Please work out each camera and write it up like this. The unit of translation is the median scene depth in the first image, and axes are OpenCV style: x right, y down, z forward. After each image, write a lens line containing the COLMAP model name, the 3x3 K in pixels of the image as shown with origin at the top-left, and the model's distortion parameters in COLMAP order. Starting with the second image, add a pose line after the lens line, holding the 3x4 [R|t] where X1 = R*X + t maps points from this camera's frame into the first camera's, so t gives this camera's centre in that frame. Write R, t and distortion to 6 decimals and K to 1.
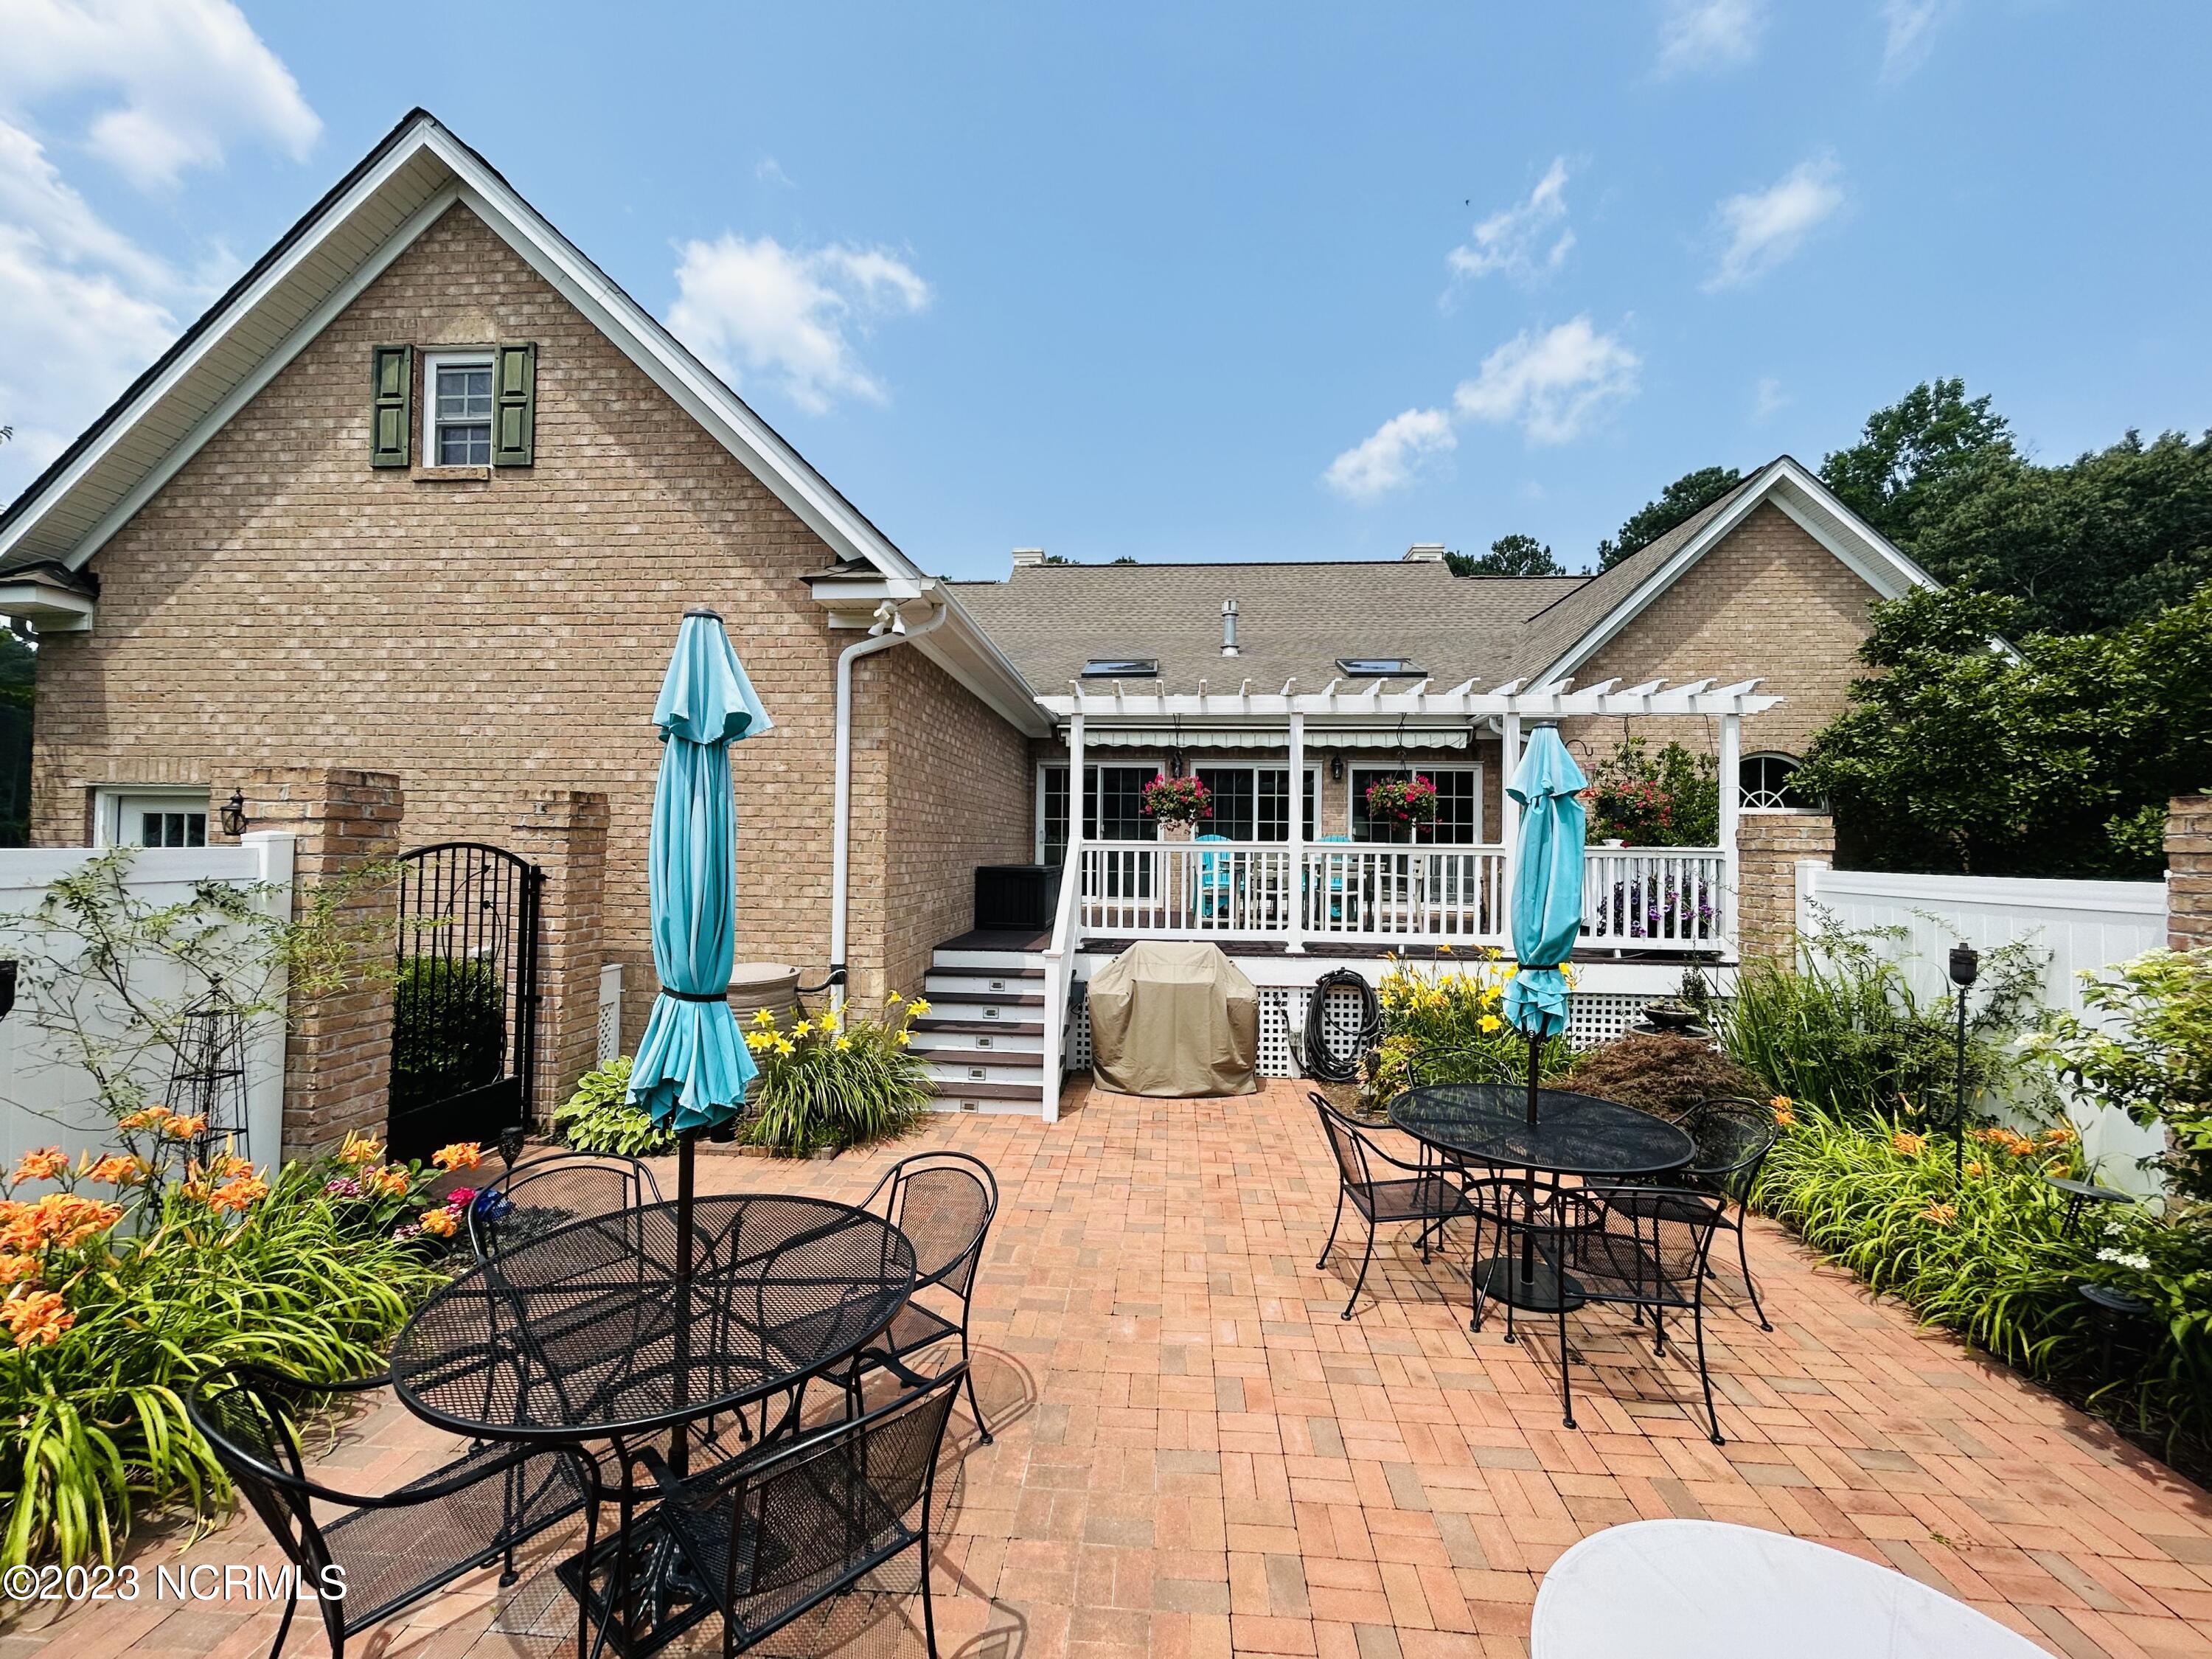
lens RADIAL K [[890.7, 0, 1108.2], [0, 890.7, 828.2], [0, 0, 1]] dist [0.000934, 0.000363]
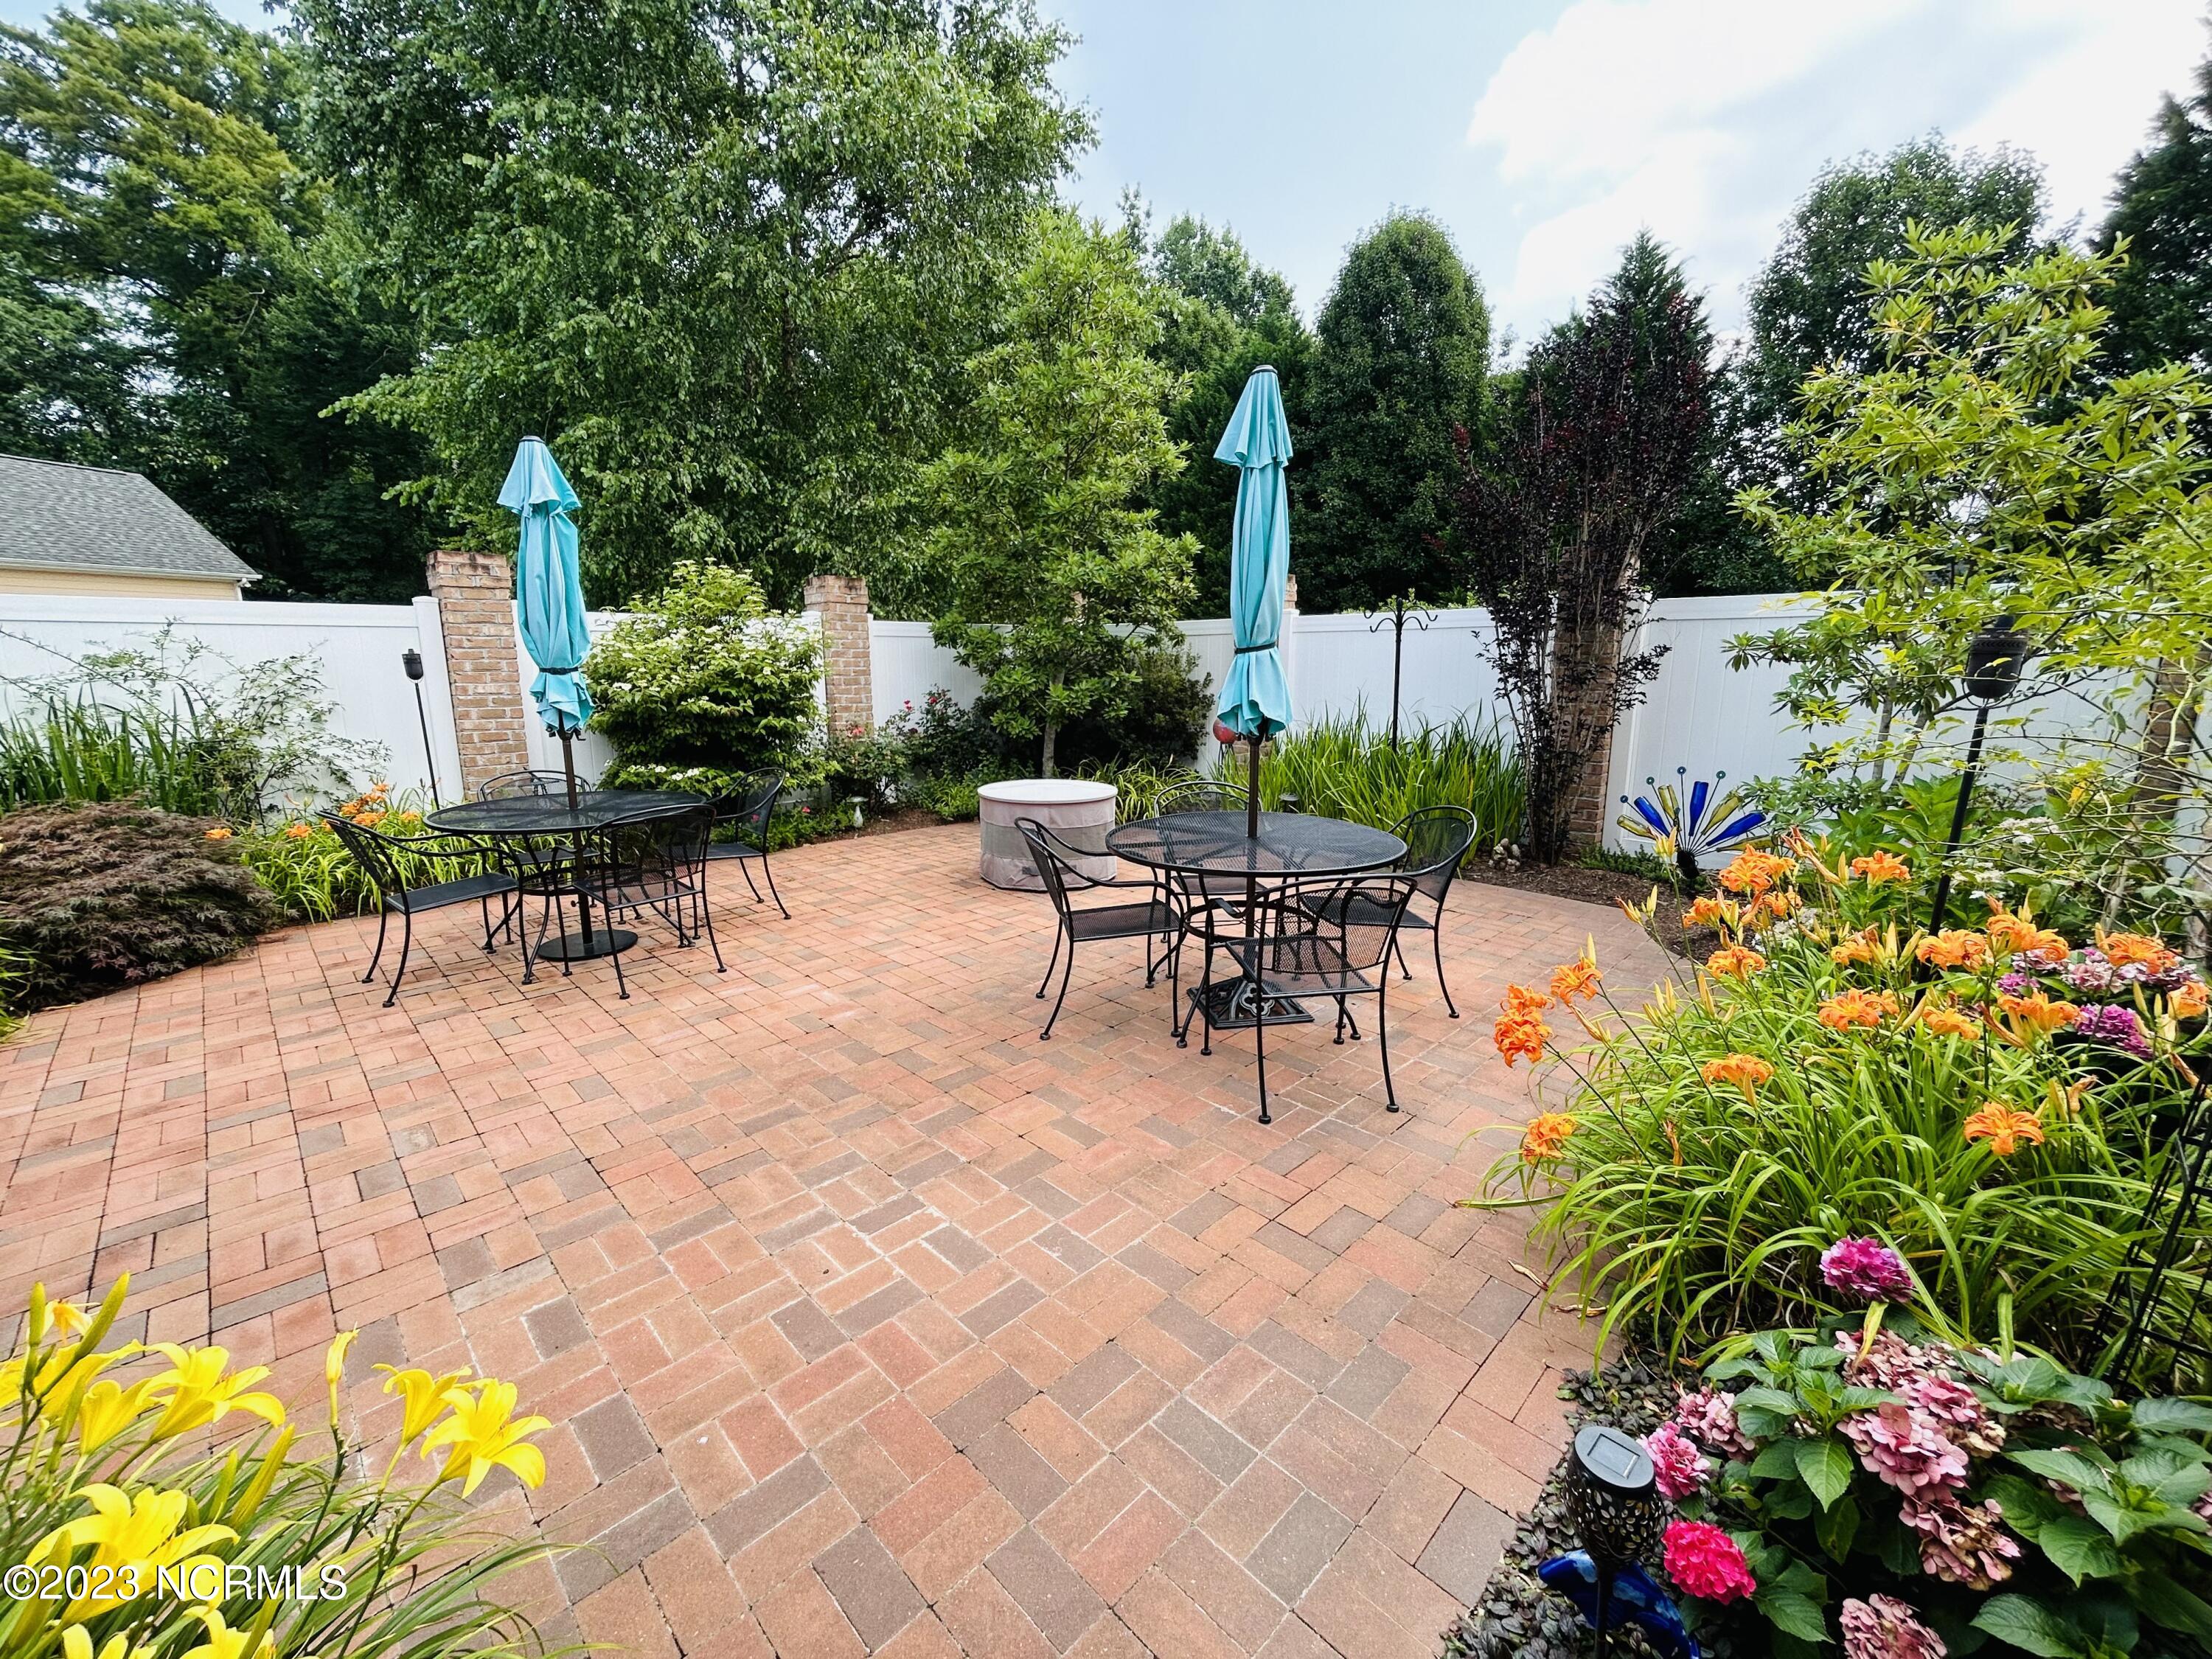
lens RADIAL K [[890.7, 0, 1108.4], [0, 890.7, 826.2], [0, 0, 1]] dist [0.000934, 0.000363]
pose [[-0.754068, -0.131574, 0.643482, -0.855810], [-0.017420, 0.983391, 0.180662, 0.152447], [-0.656565, 0.125023, -0.743836, 1.554734]]
